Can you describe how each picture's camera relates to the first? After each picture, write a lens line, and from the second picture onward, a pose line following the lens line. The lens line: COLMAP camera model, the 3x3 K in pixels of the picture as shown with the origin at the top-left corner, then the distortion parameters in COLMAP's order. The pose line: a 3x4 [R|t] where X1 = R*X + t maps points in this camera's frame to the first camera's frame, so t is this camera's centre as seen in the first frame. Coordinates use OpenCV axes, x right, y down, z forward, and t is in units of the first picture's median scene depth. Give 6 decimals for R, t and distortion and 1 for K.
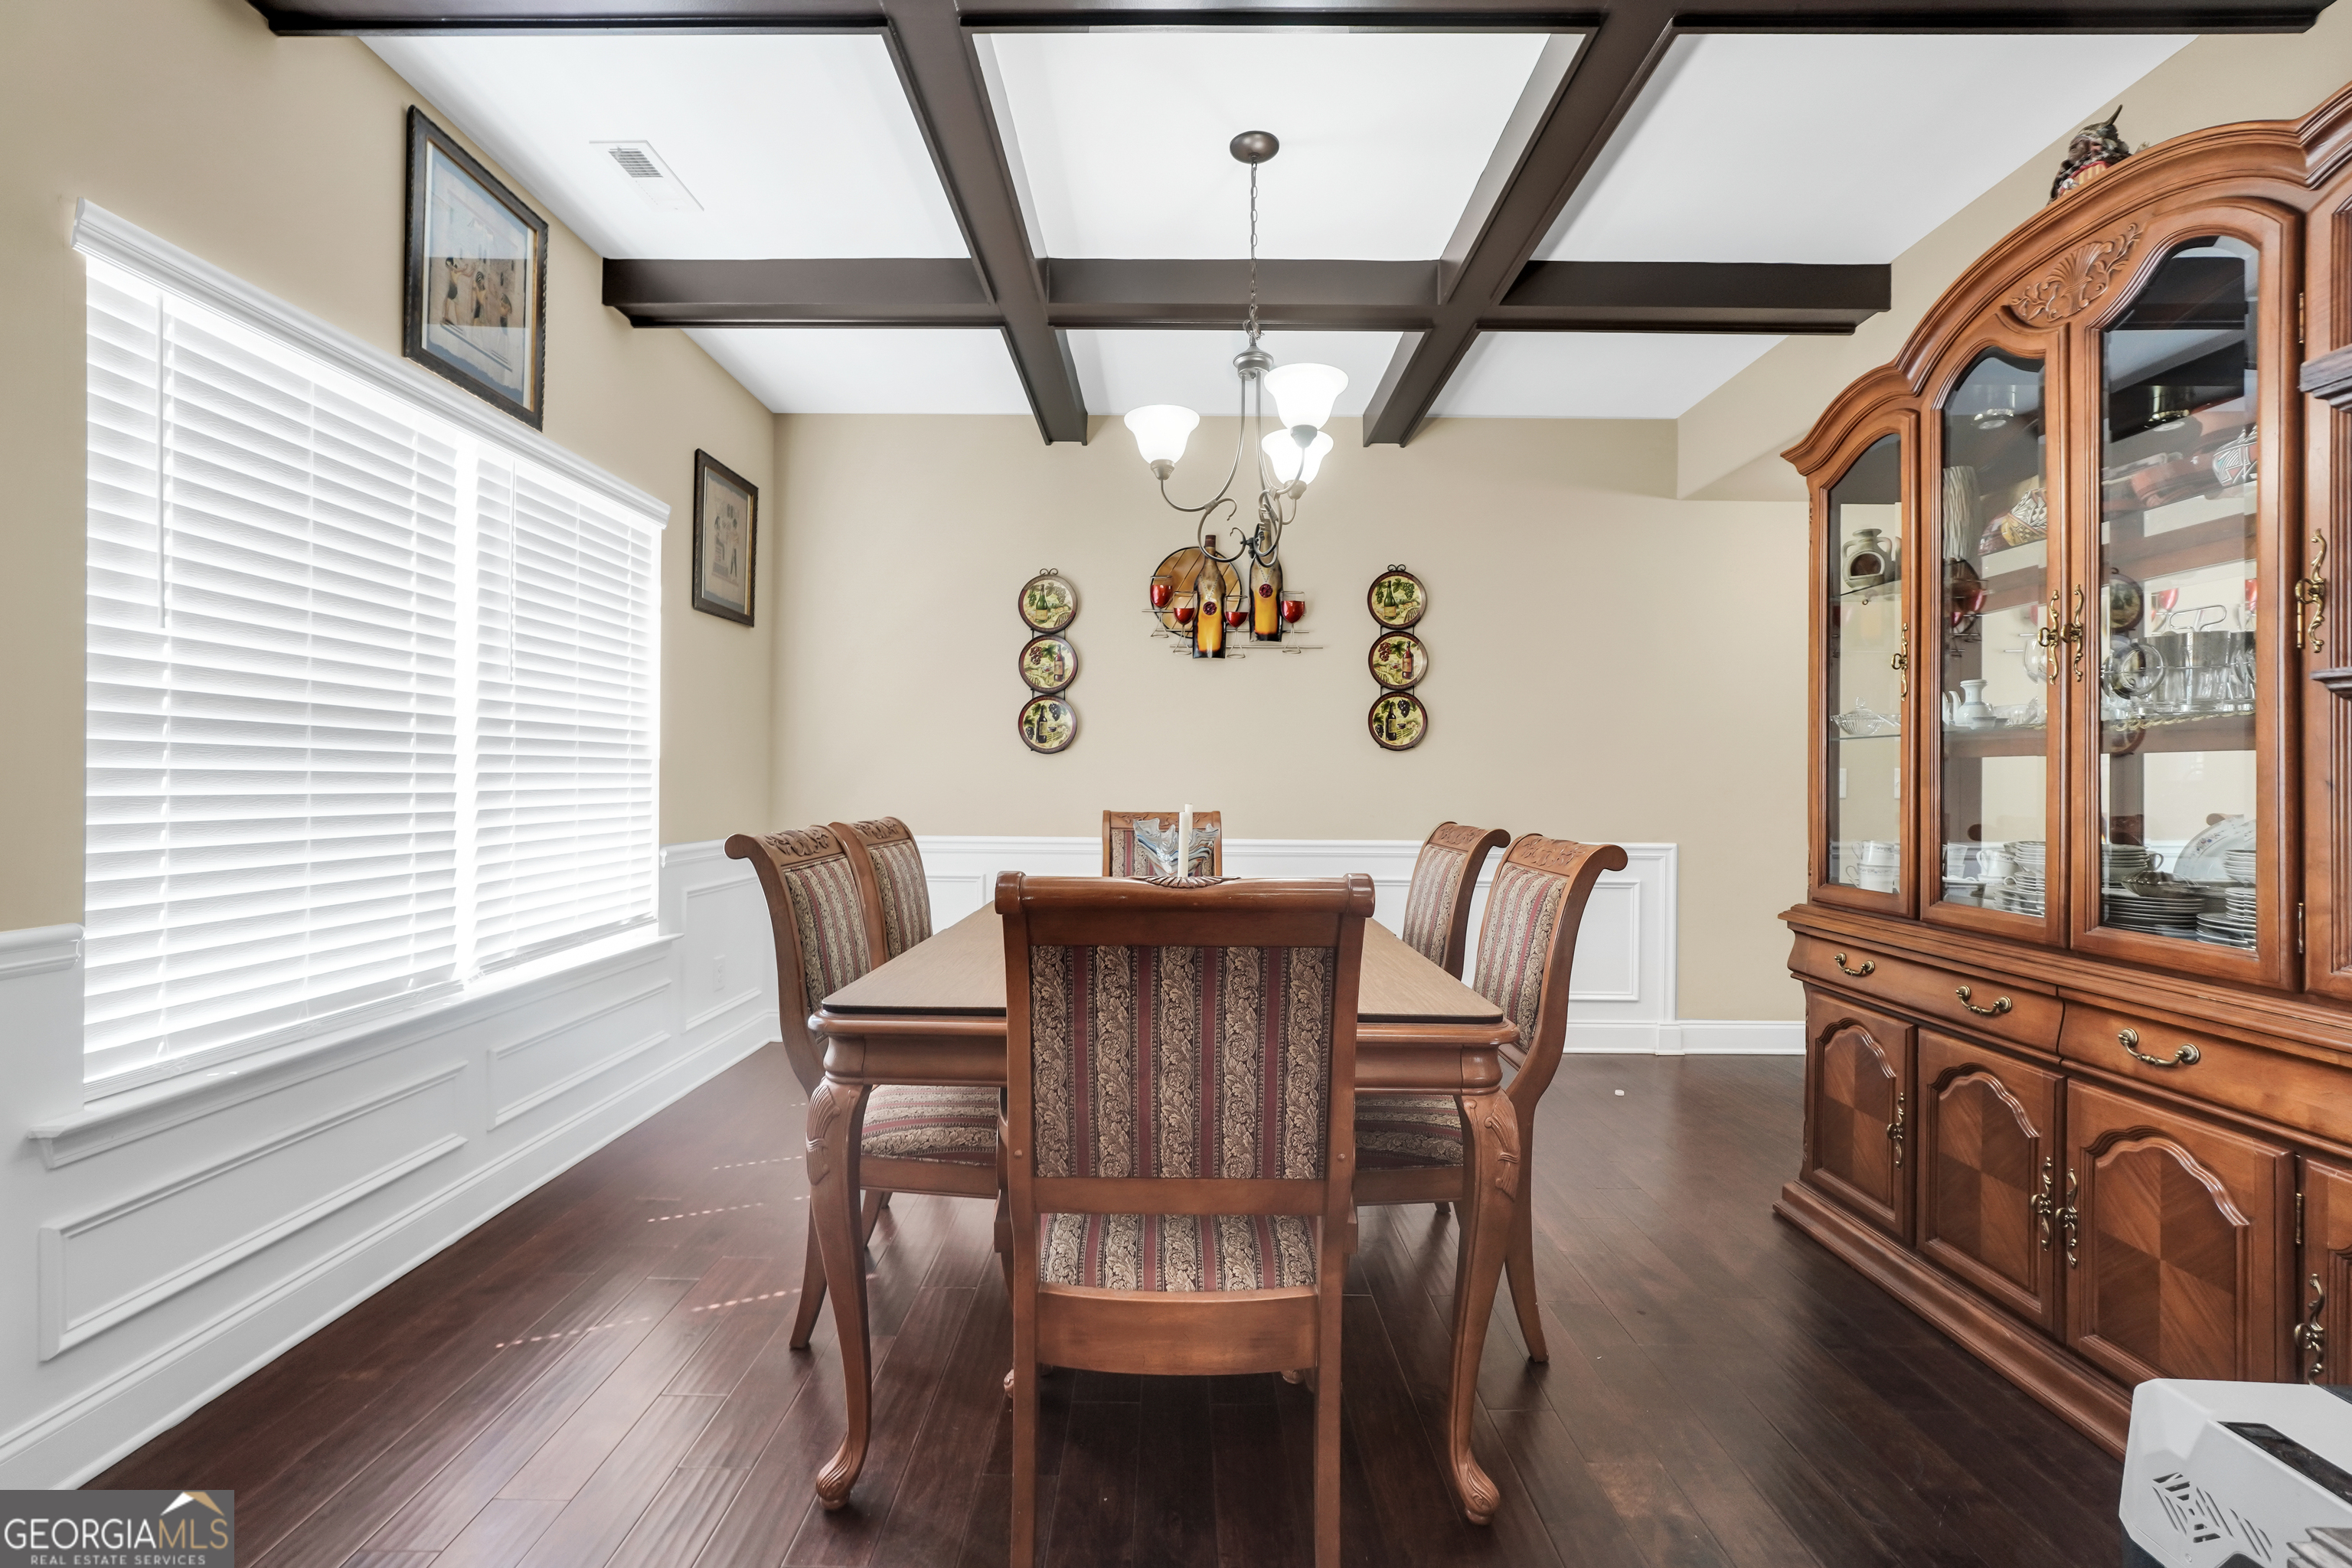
lens RADIAL K [[985.8, 0, 1180.6], [0, 985.8, 780.7], [0, 0, 1]] dist [-0.019960, 0.007243]
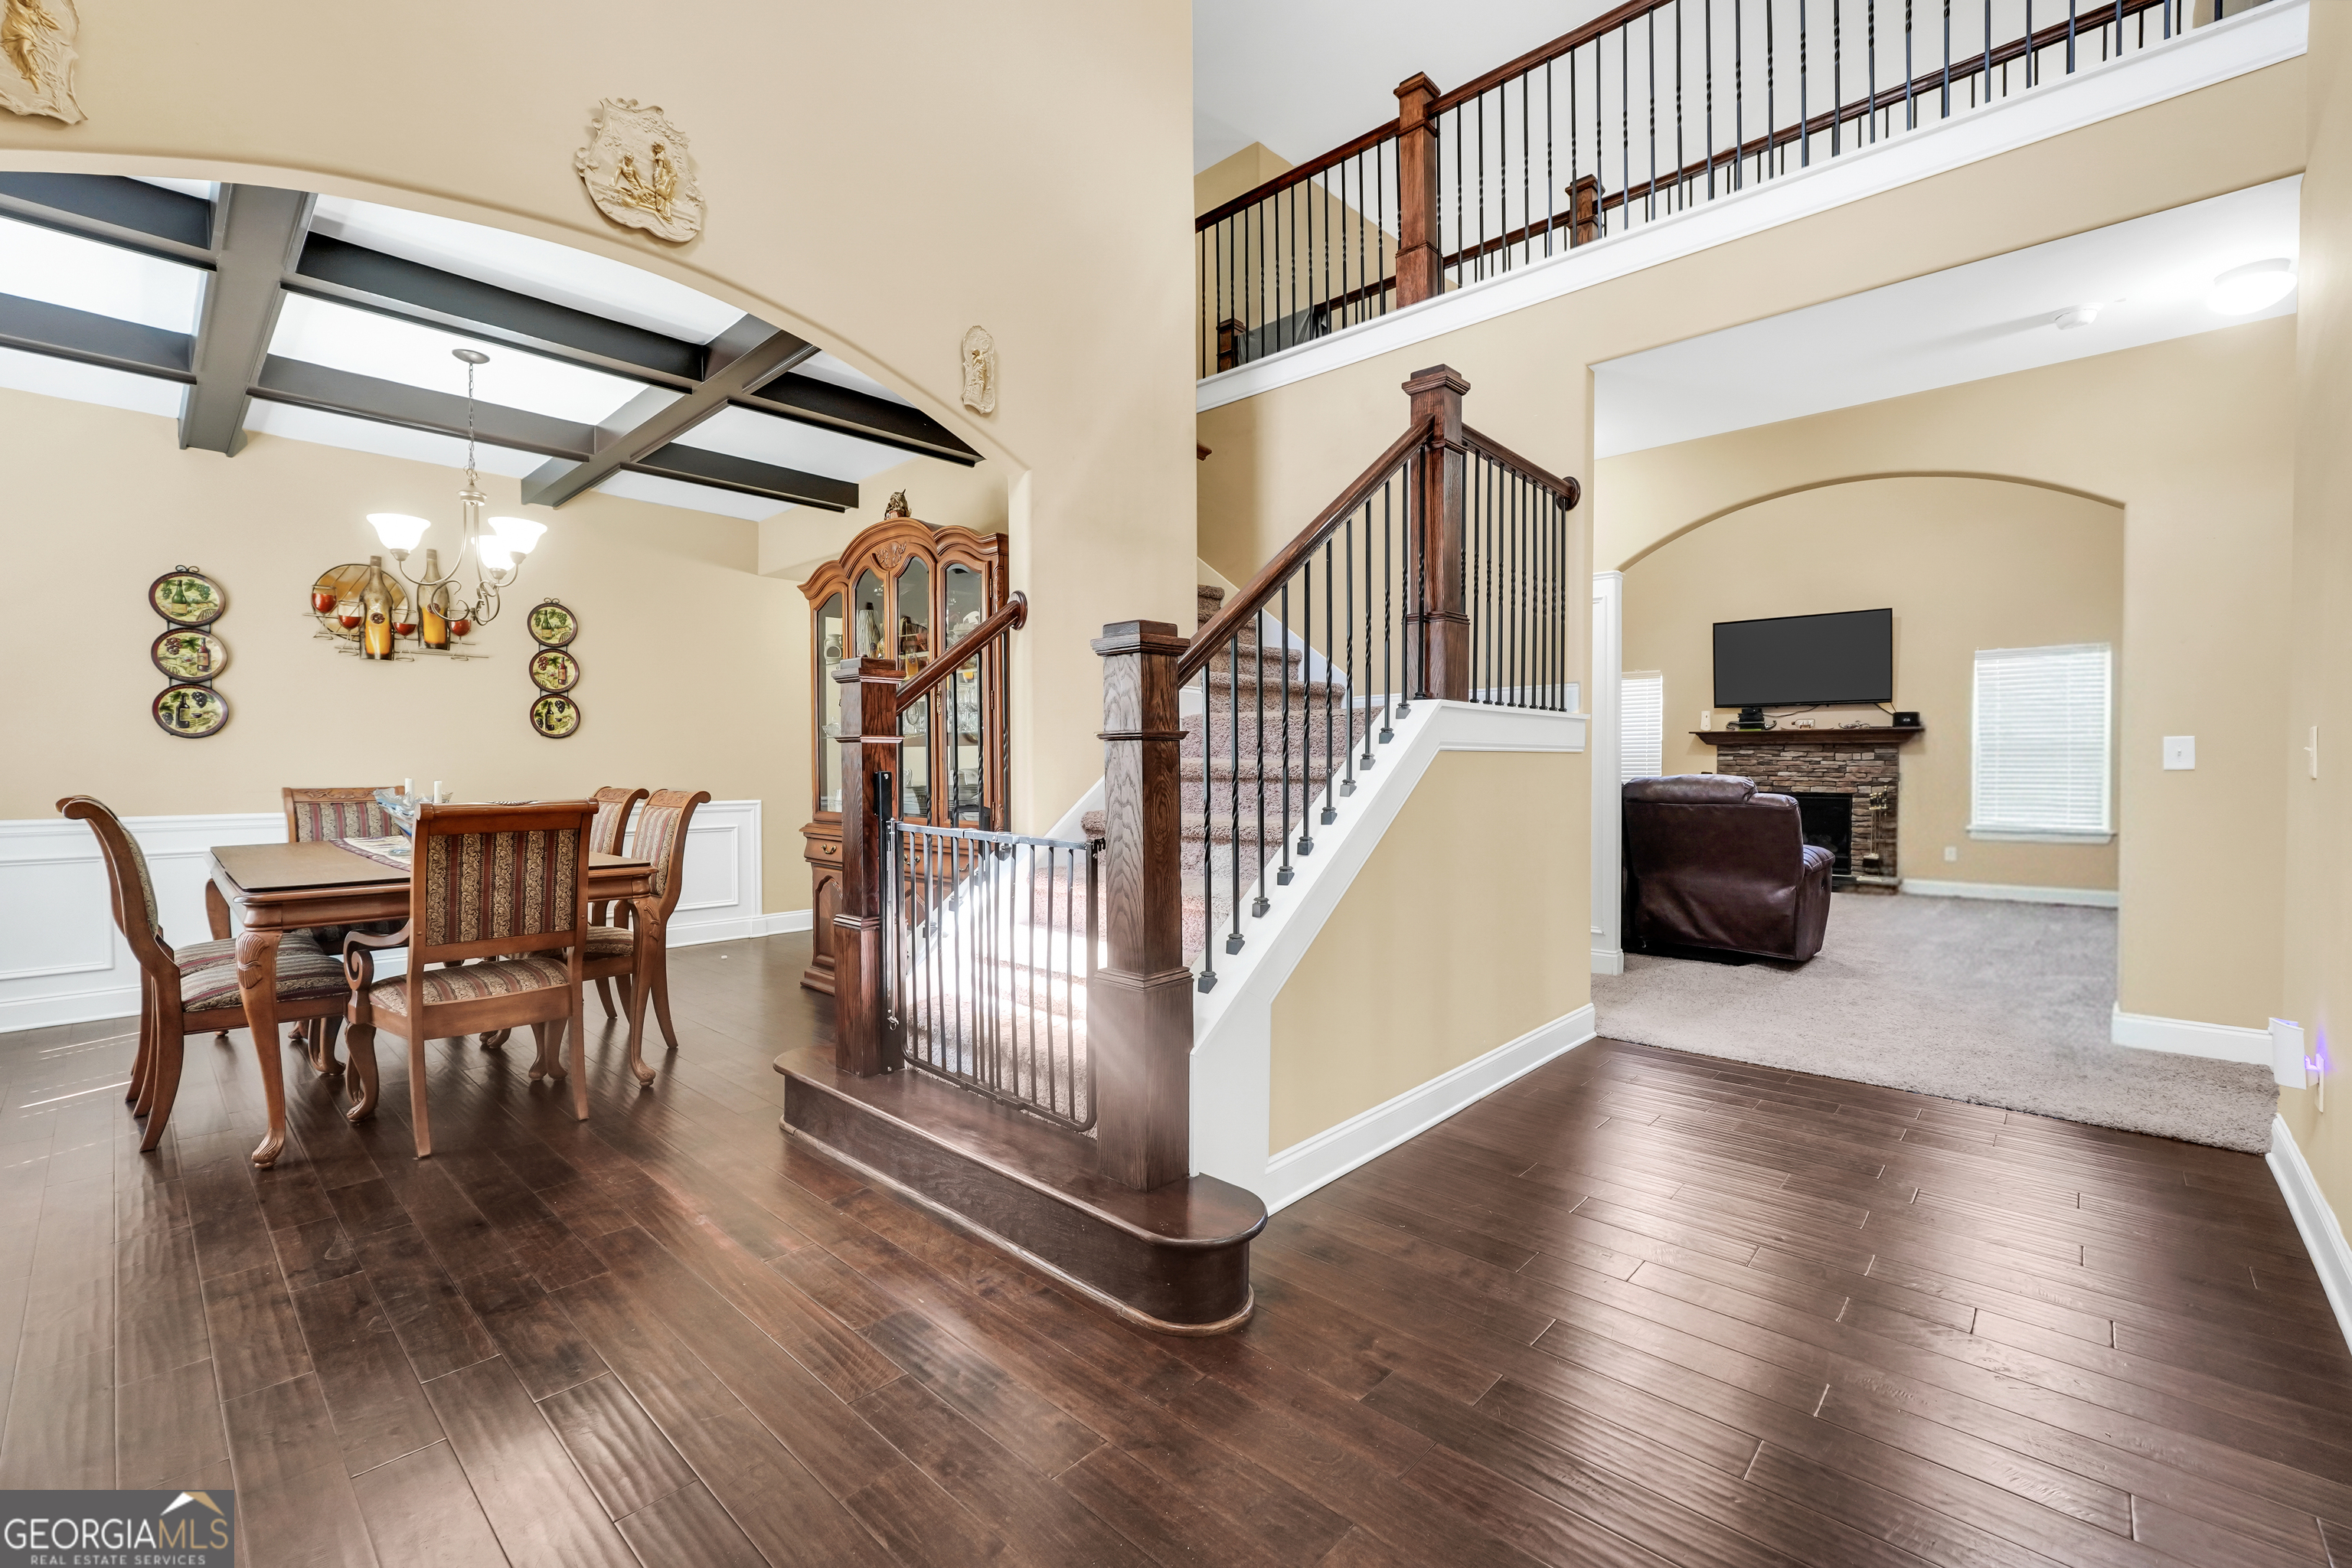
lens RADIAL K [[985.8, 0, 1163.0], [0, 985.8, 787.3], [0, 0, 1]] dist [-0.019960, 0.007243]
pose [[0.684624, -0.026499, 0.728415, -0.238298], [0.005394, 0.999496, 0.031290, -0.000865], [-0.728877, -0.017493, 0.684421, -0.661519]]
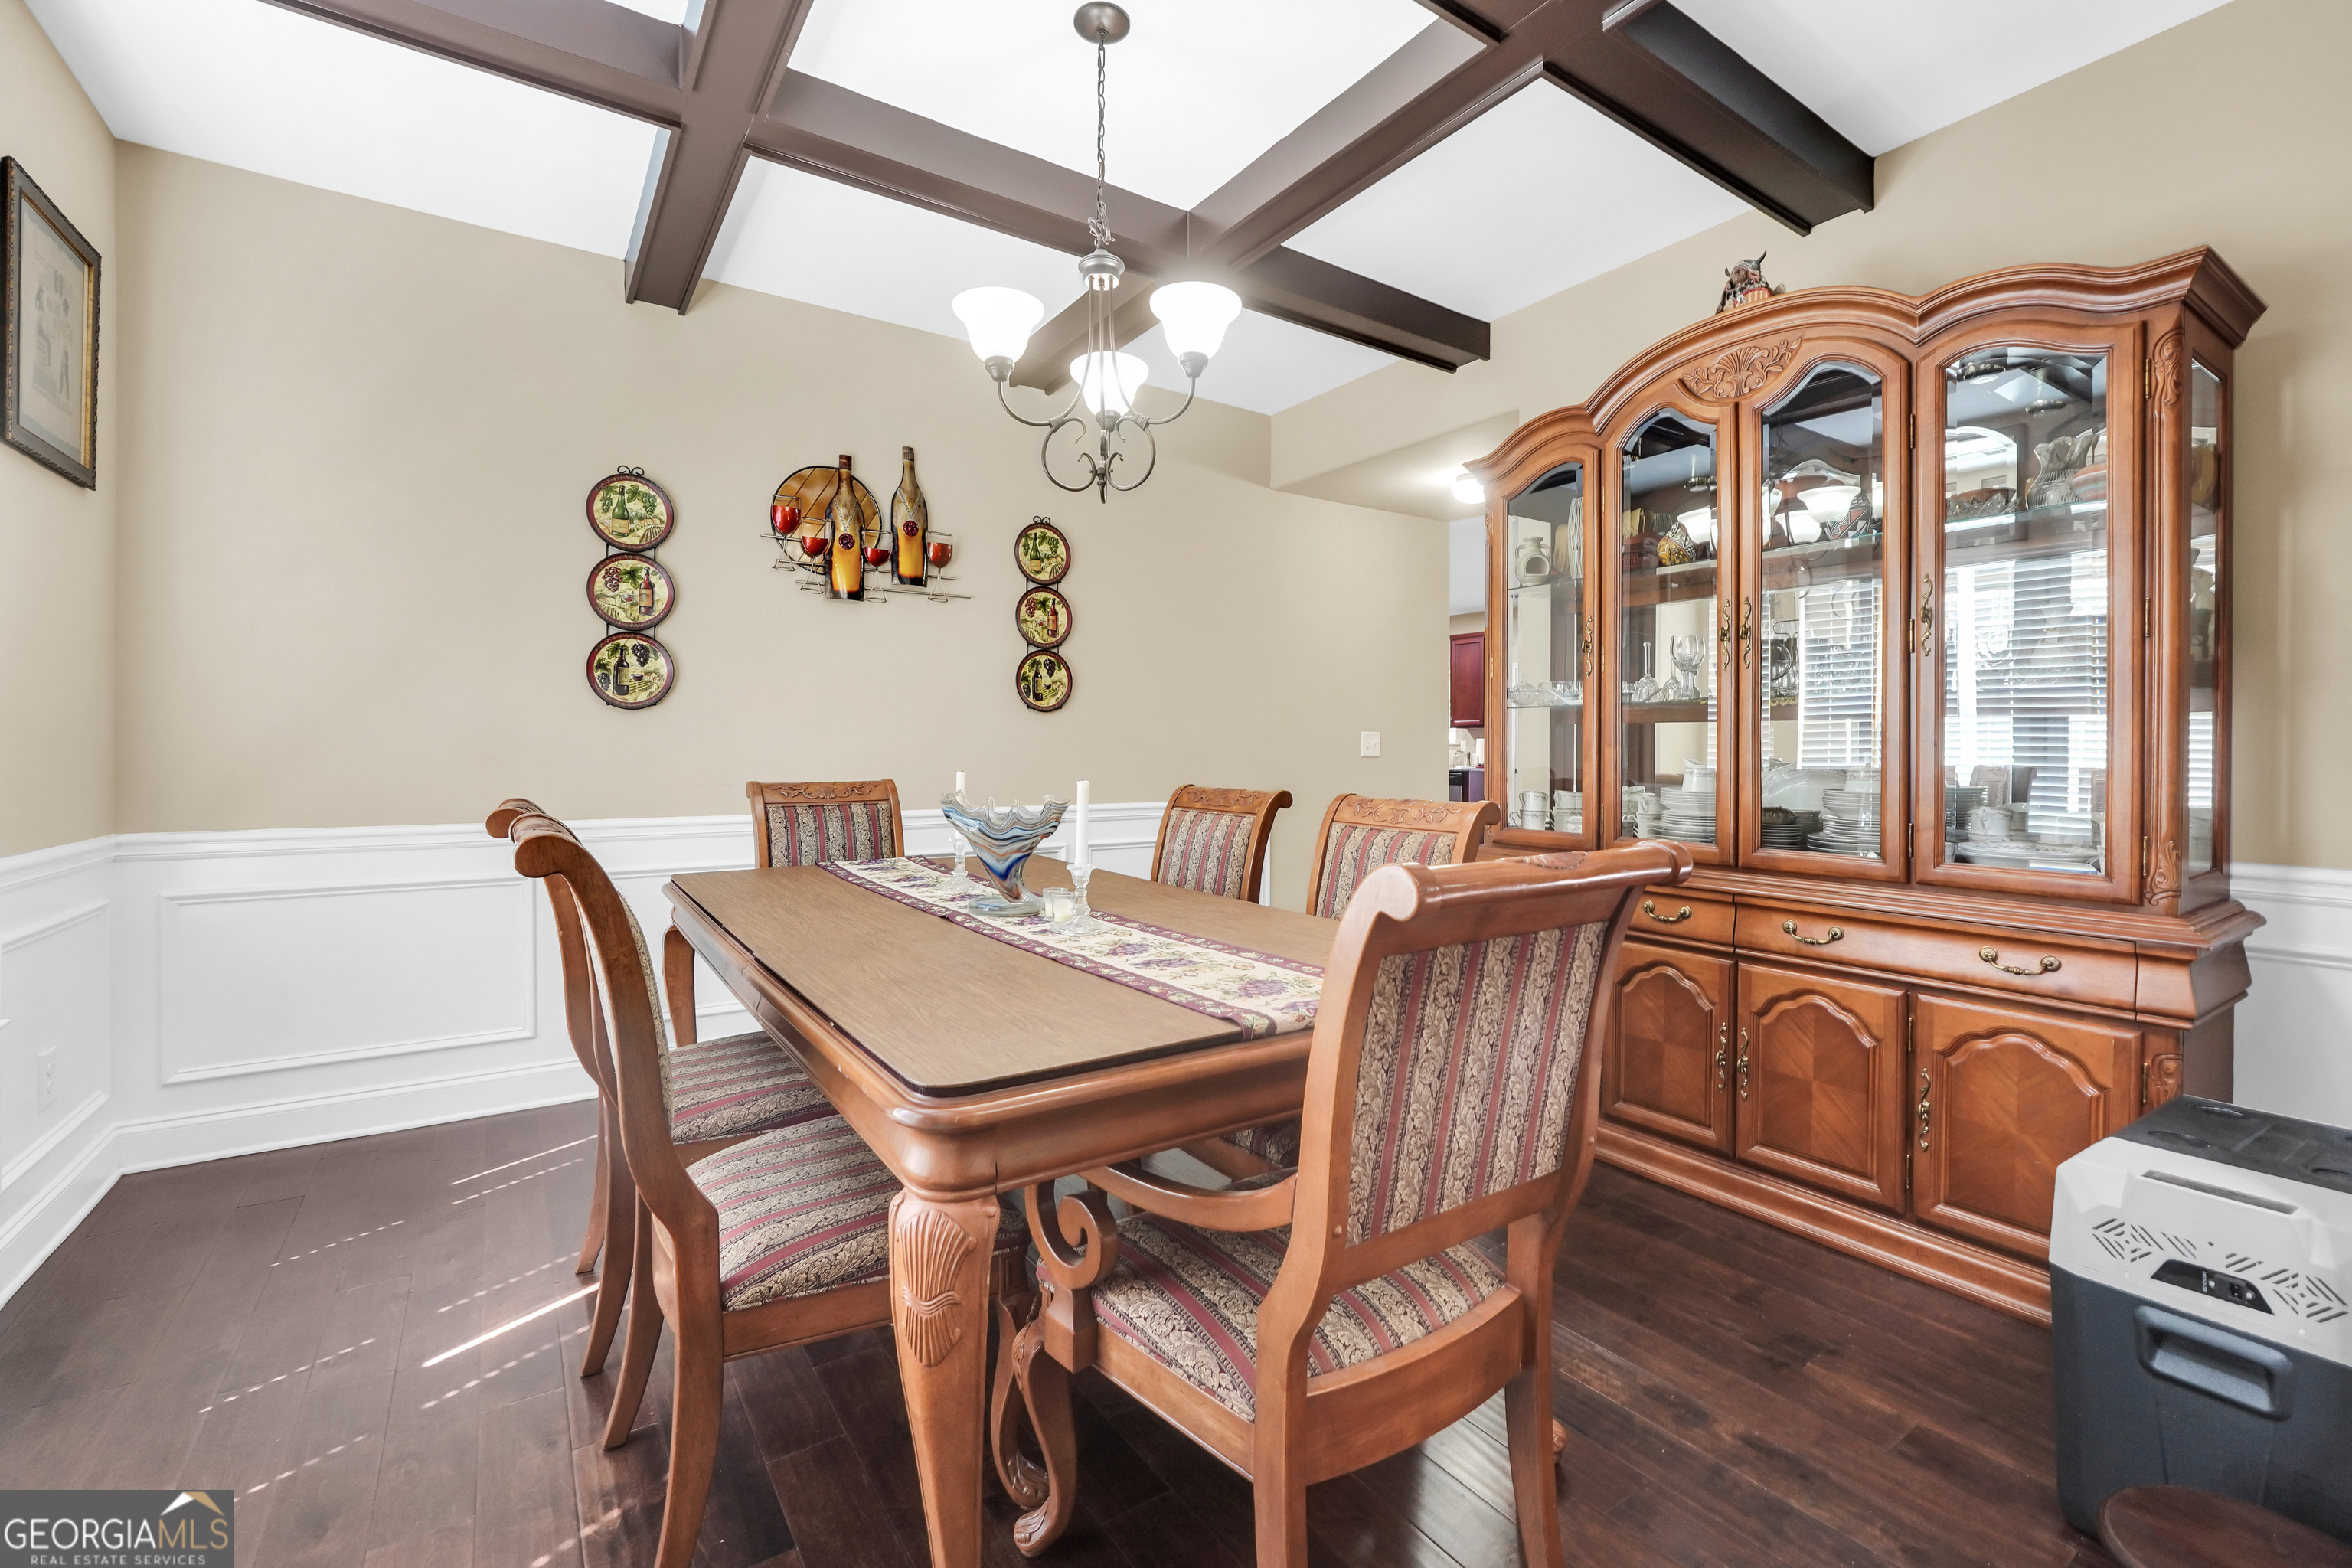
lens RADIAL K [[985.8, 0, 1164.4], [0, 985.8, 754.8], [0, 0, 1]] dist [-0.019960, 0.007243]
pose [[0.829909, -0.009640, 0.557815, -0.278747], [0.002181, 0.999899, 0.014037, -0.001827], [-0.557894, -0.010433, 0.829847, 0.174383]]
